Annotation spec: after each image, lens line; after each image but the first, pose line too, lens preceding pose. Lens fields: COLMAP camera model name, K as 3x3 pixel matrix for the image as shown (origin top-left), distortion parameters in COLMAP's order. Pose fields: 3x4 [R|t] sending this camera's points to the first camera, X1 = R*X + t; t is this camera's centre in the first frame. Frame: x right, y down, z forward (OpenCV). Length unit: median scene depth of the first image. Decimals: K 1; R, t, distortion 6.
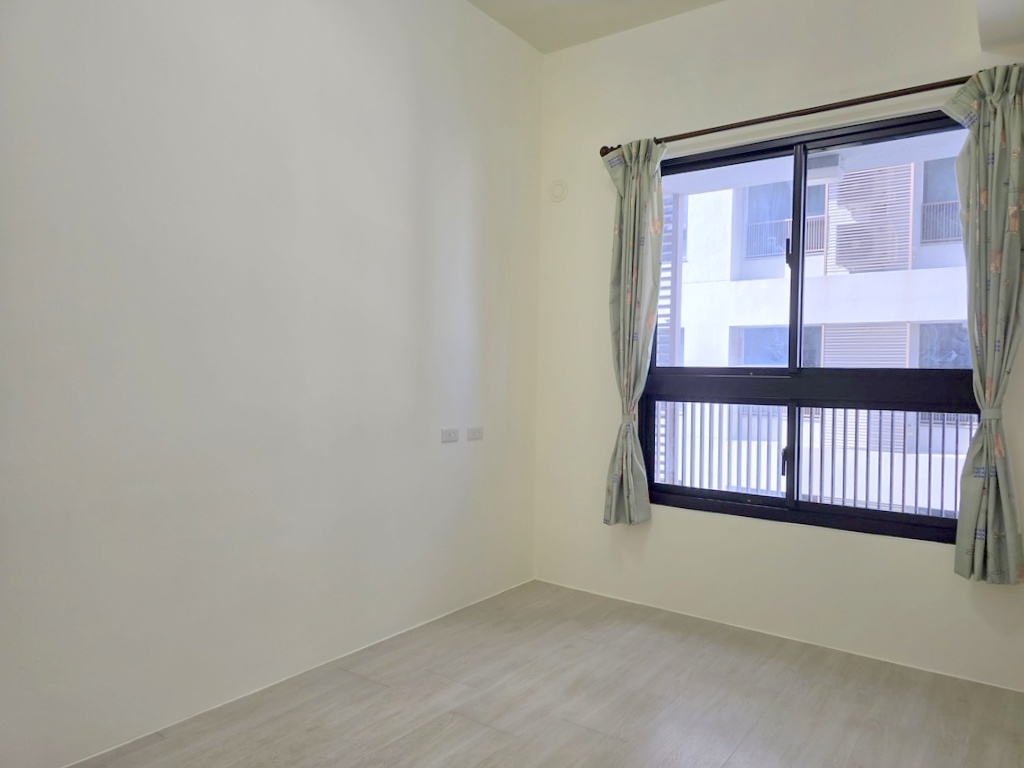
lens RADIAL K [[706.2, 0, 513.9], [0, 706.2, 381.5], [0, 0, 1]] dist [0.073293, -0.062073]
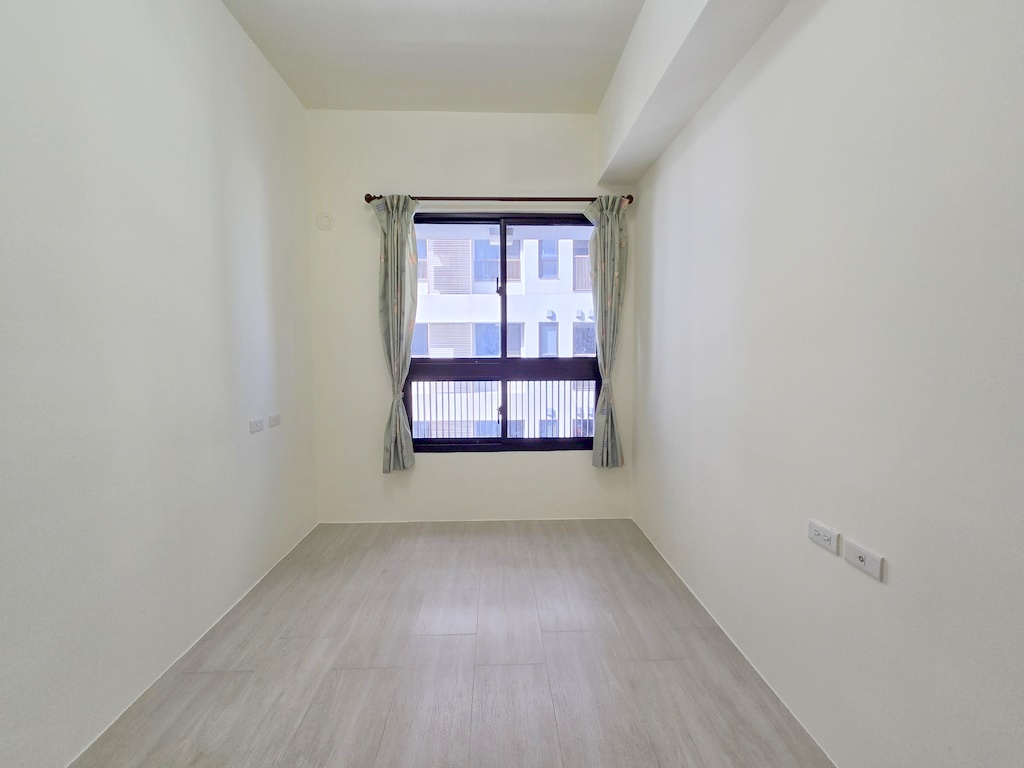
lens RADIAL K [[422.7, 0, 531.3], [0, 422.7, 380.8], [0, 0, 1]] dist [-0.008563, -0.001618]
pose [[0.788306, -0.056073, 0.612723, -0.147833], [0.027192, 0.998041, 0.056351, -0.018072], [-0.614682, -0.027761, 0.788286, 0.193526]]
